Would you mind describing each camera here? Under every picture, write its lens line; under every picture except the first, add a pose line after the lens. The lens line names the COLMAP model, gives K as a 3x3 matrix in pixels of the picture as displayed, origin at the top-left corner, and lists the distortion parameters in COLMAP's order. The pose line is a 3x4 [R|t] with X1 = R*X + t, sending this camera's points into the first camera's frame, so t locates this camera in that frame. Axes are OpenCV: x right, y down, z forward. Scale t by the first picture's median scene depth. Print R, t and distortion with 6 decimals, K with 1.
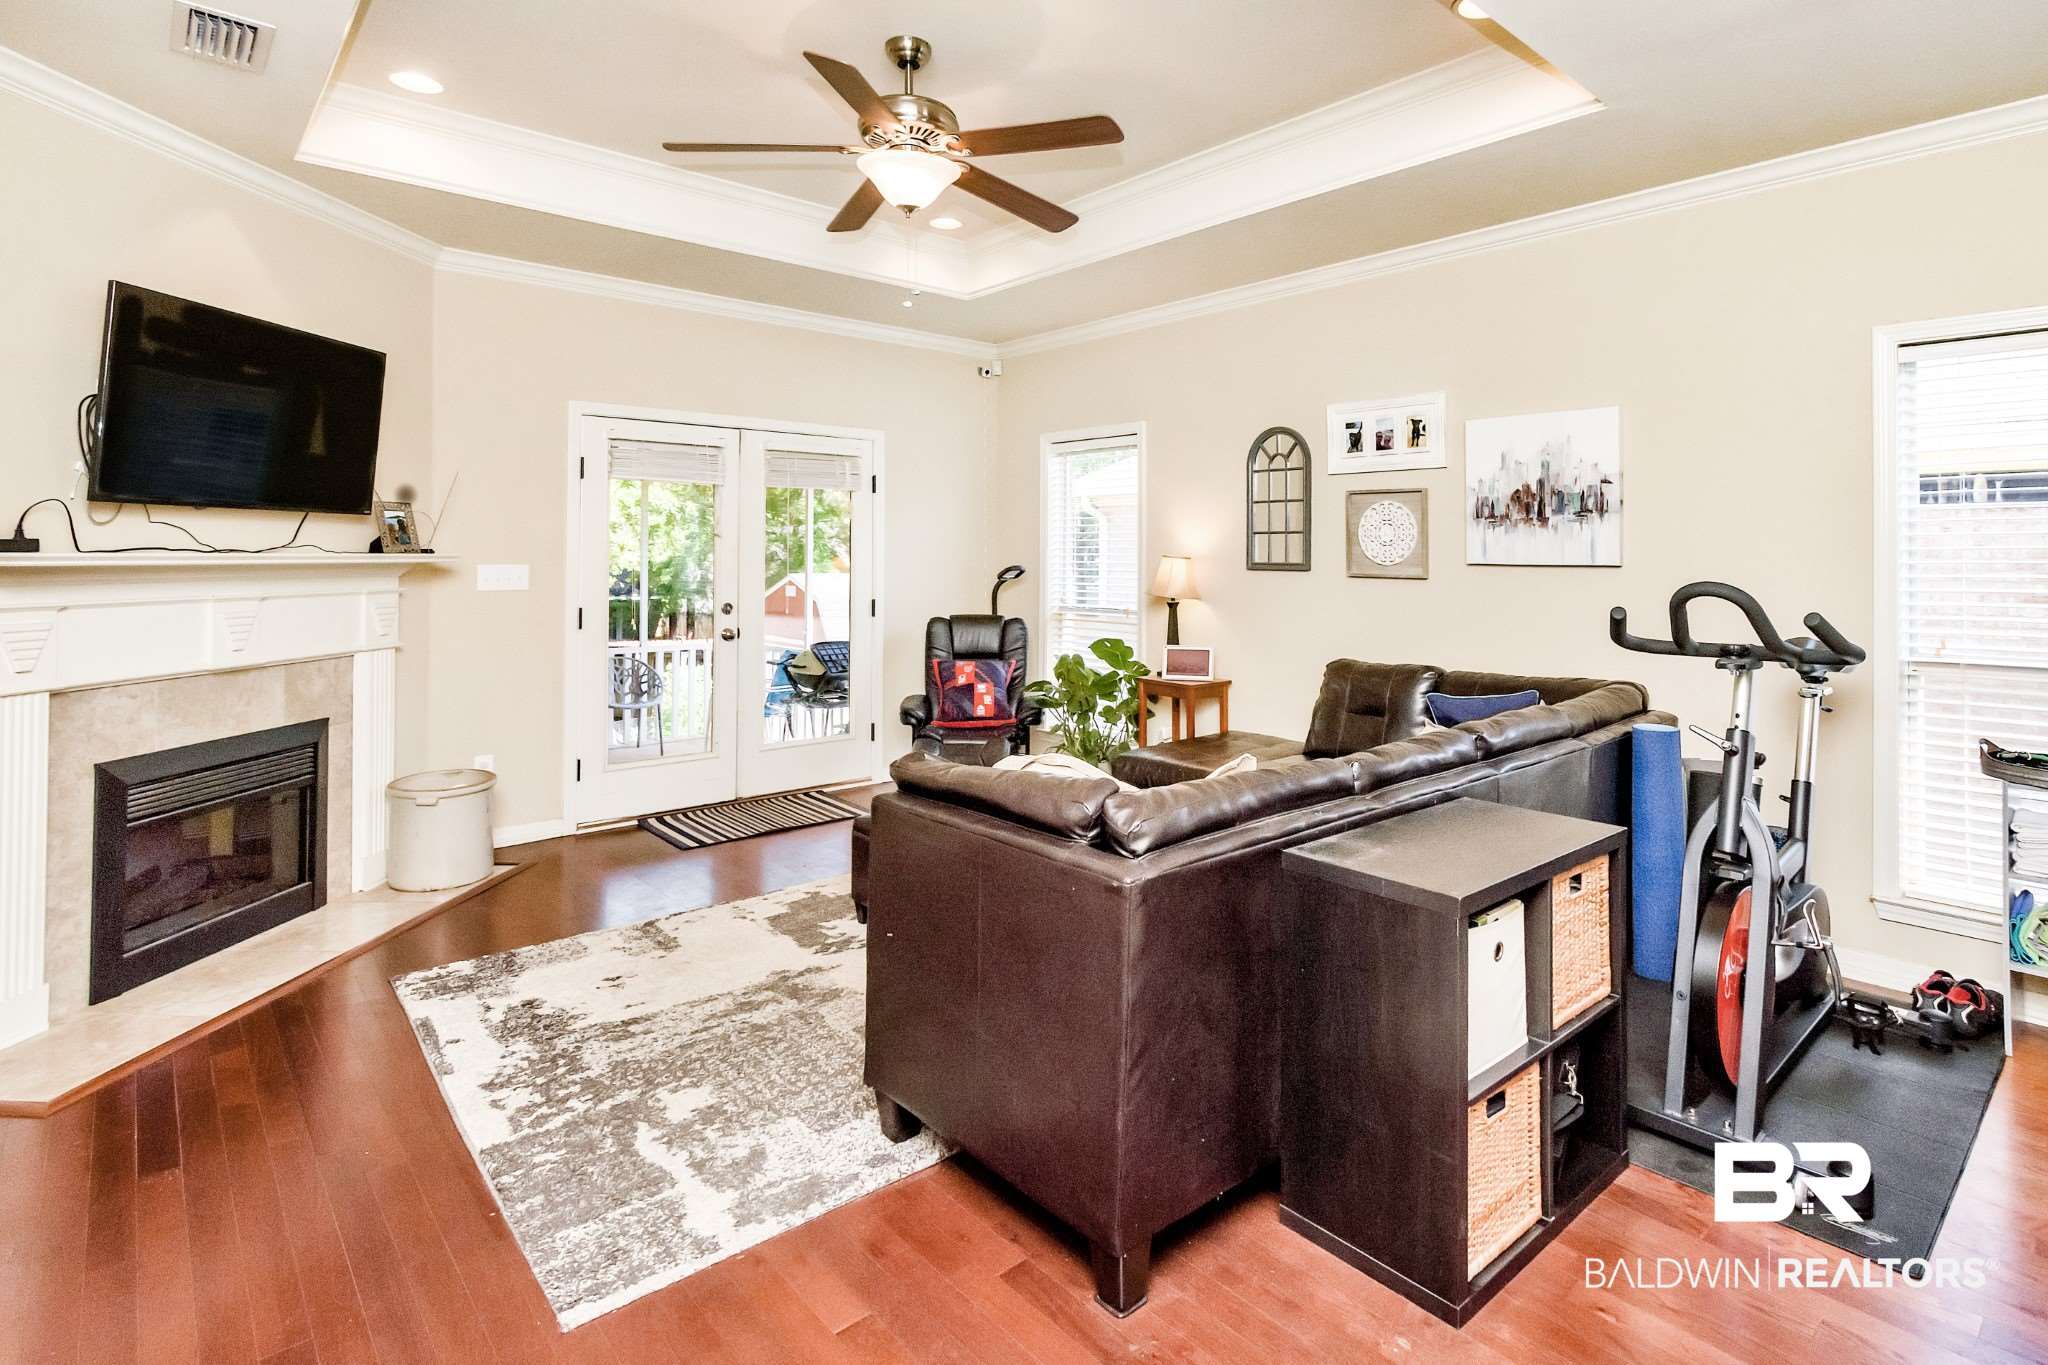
lens RADIAL K [[1039.0, 0, 1073.4], [0, 1039.0, 542.2], [0, 0, 1]] dist [0.002936, -0.000811]
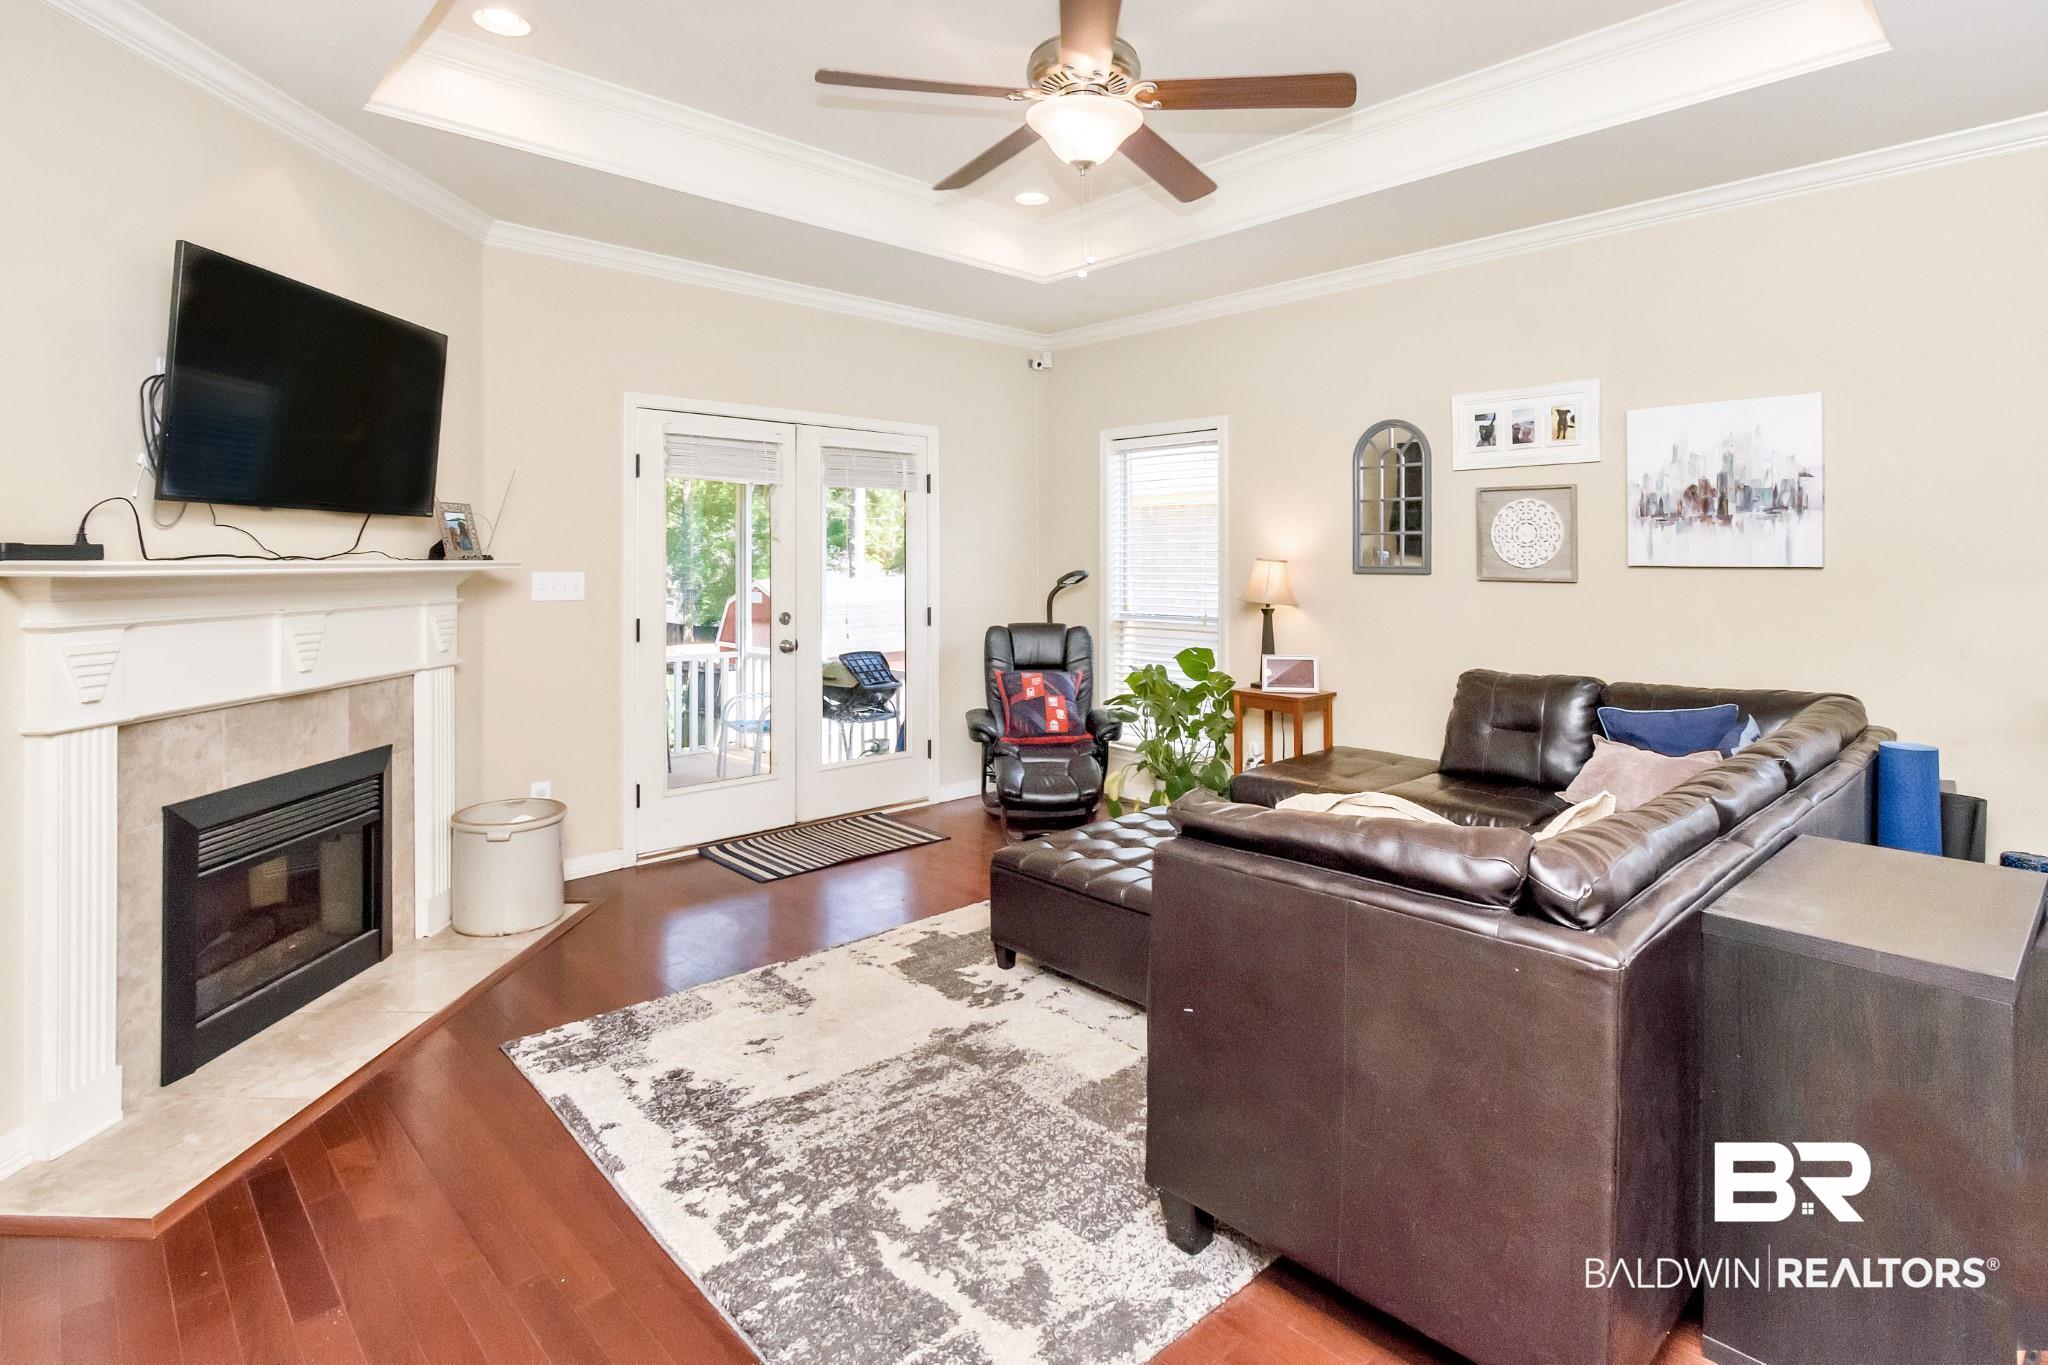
lens RADIAL K [[1039.2, 0, 1027.9], [0, 1039.2, 560.4], [0, 0, 1]] dist [0.001798, 0.000855]
pose [[0.999718, -0.004788, 0.023262, -0.196249], [0.004477, 0.999900, 0.013391, 0.001224], [-0.023324, -0.013283, 0.999640, 0.101604]]
